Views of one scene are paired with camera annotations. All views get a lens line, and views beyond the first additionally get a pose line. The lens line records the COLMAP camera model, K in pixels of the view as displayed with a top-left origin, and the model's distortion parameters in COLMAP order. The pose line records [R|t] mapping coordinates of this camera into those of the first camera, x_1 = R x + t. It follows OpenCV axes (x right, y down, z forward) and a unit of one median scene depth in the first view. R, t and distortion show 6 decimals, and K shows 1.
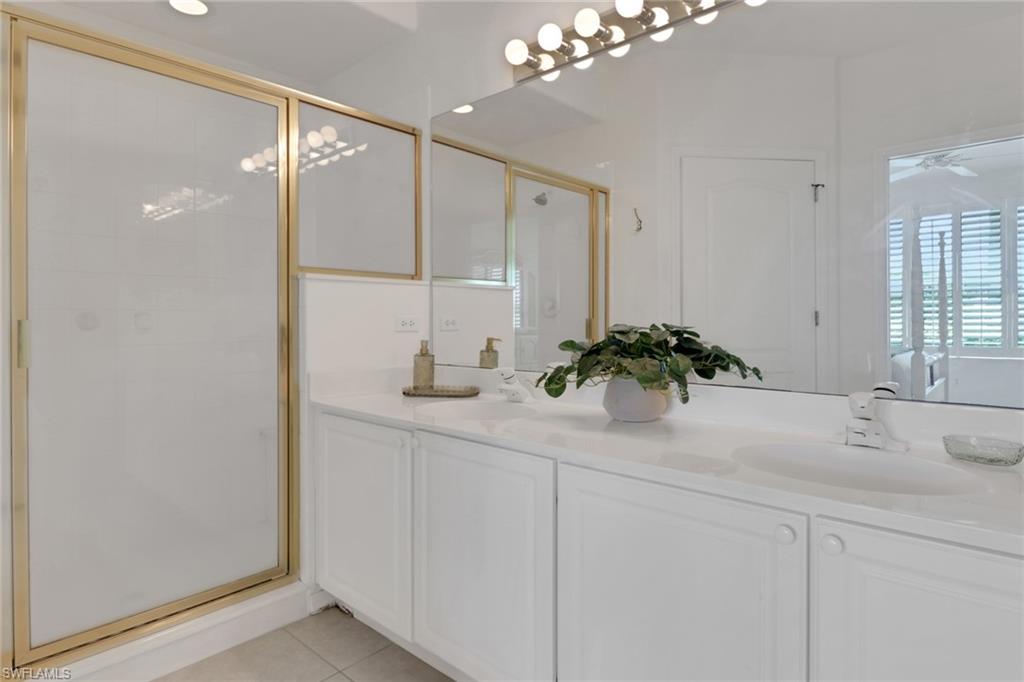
lens RADIAL K [[564.4, 0, 521.2], [0, 564.4, 321.2], [0, 0, 1]] dist [-0.005478, -0.000650]
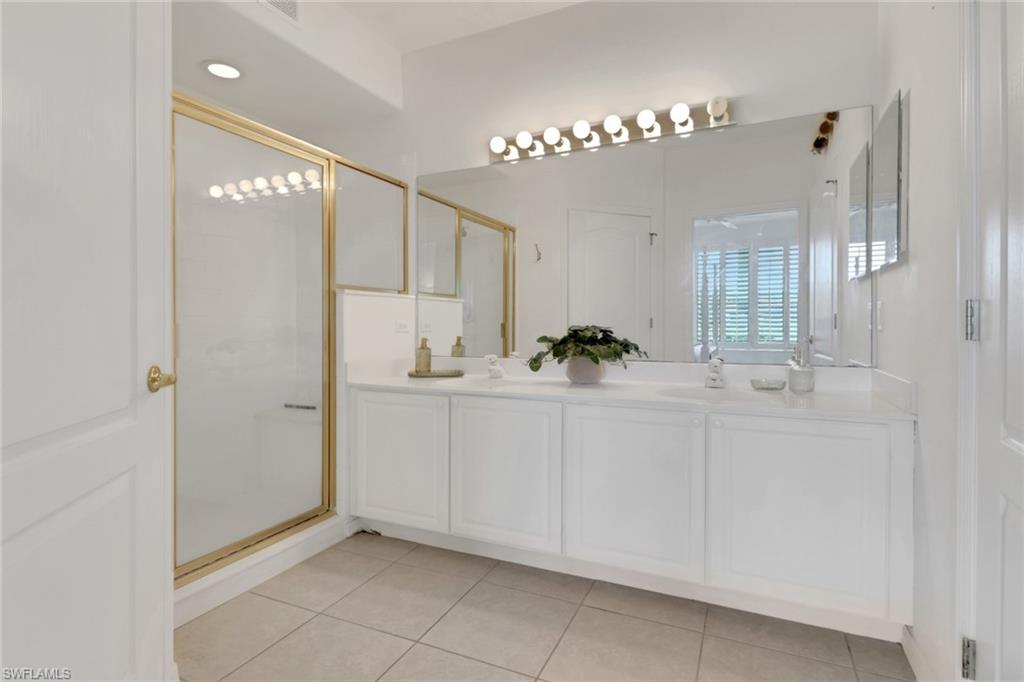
lens RADIAL K [[503.0, 0, 511.9], [0, 503.0, 333.7], [0, 0, 1]] dist [0.002383, -0.000201]
pose [[0.959446, -0.005987, 0.281828, -0.327362], [0.001637, 0.999876, 0.015666, 0.003998], [-0.281887, -0.014569, 0.959337, -0.281689]]
